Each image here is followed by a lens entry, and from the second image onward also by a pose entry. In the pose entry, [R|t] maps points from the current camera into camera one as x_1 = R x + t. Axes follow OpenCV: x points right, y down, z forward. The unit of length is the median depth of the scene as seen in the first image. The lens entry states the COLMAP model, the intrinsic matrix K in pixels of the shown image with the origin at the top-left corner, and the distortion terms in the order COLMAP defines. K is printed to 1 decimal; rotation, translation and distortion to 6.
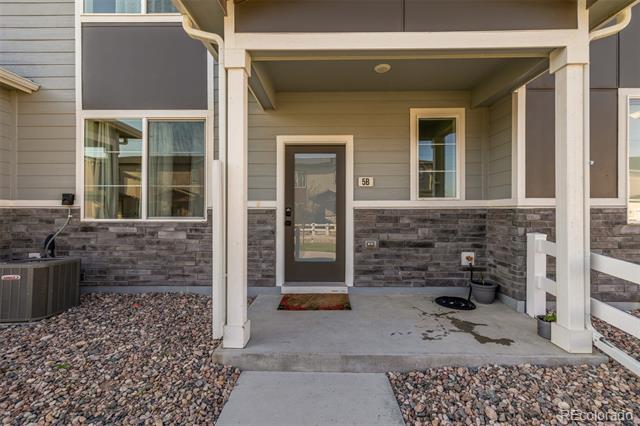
lens RADIAL K [[269.8, 0, 321.9], [0, 269.8, 211.6], [0, 0, 1]] dist [0.001981, 0.000132]
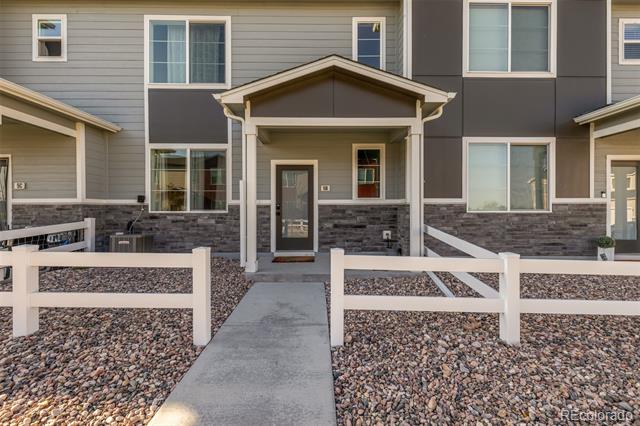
lens RADIAL K [[269.8, 0, 321.9], [0, 269.8, 211.6], [0, 0, 1]] dist [0.001981, 0.000132]
pose [[0.999665, -0.001621, 0.025837, 0.098406], [0.001489, 0.999986, 0.005119, 0.023126], [-0.025845, -0.005079, 0.999653, -0.642746]]
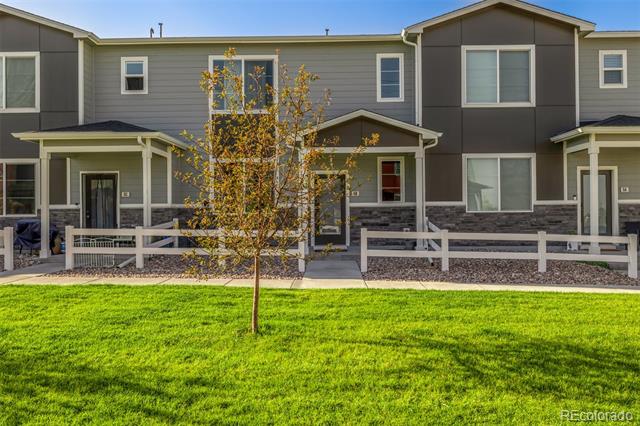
lens RADIAL K [[569.0, 0, 320.0], [0, 569.0, 213.0], [0, 0, 1]] dist [-0.003091, -0.000834]
pose [[0.999945, -0.008194, -0.006545, -0.073538], [0.008159, 0.999952, -0.005432, 0.054828], [0.006589, 0.005378, 0.999964, -3.220335]]
